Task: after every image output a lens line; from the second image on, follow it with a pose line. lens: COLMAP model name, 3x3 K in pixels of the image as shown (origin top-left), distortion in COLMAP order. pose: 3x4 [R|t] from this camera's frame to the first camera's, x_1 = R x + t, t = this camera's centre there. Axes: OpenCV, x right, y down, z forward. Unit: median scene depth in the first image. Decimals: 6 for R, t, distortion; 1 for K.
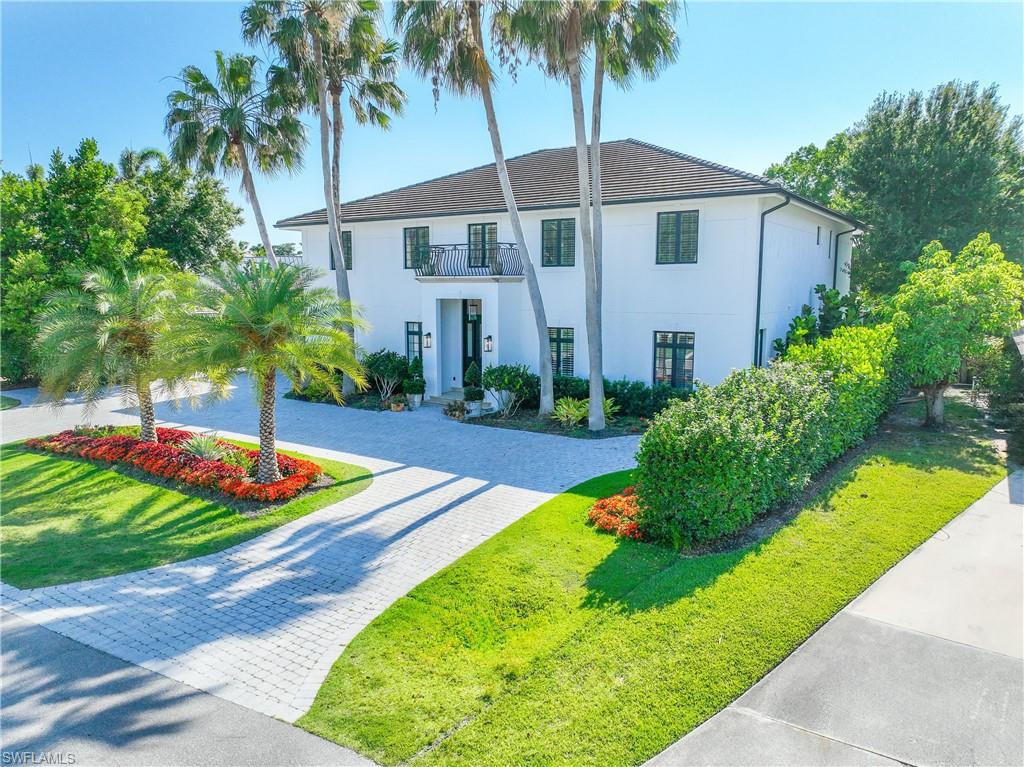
lens RADIAL K [[715.6, 0, 512.3], [0, 715.6, 384.4], [0, 0, 1]] dist [0.007661, 0.012489]
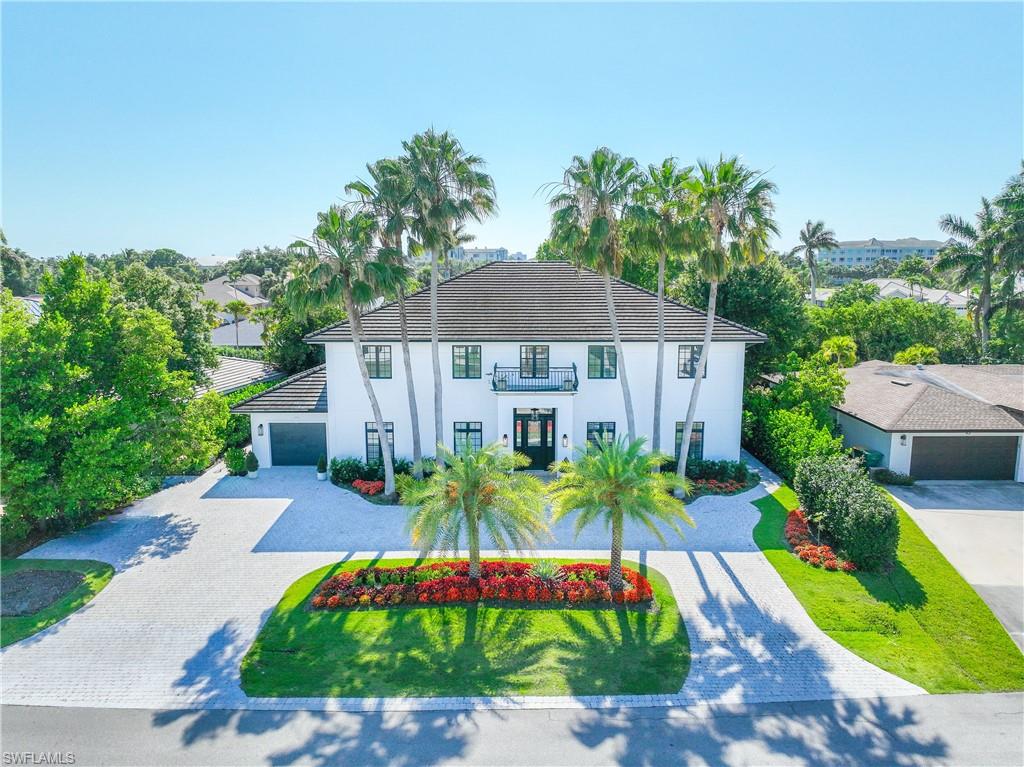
lens RADIAL K [[715.6, 0, 516.8], [0, 715.6, 382.4], [0, 0, 1]] dist [0.007661, 0.012489]
pose [[0.825195, -0.089951, 0.557639, -1.550458], [0.075964, 0.995943, 0.048240, -0.435670], [-0.559716, 0.002553, 0.828680, -0.102288]]
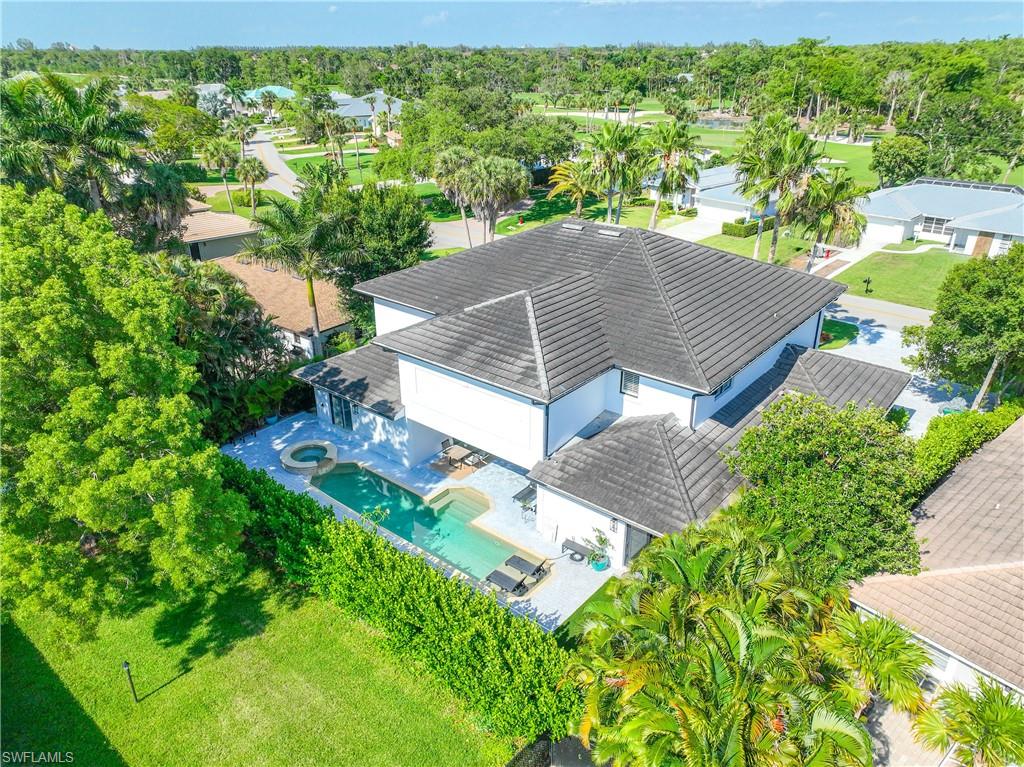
lens RADIAL K [[715.6, 0, 512.1], [0, 715.6, 383.2], [0, 0, 1]] dist [0.007661, 0.012489]
pose [[-0.996113, -0.037608, 0.079651, 0.385678], [0.012022, 0.837761, 0.545905, -1.850203], [-0.087258, 0.544740, -0.834053, 5.140960]]
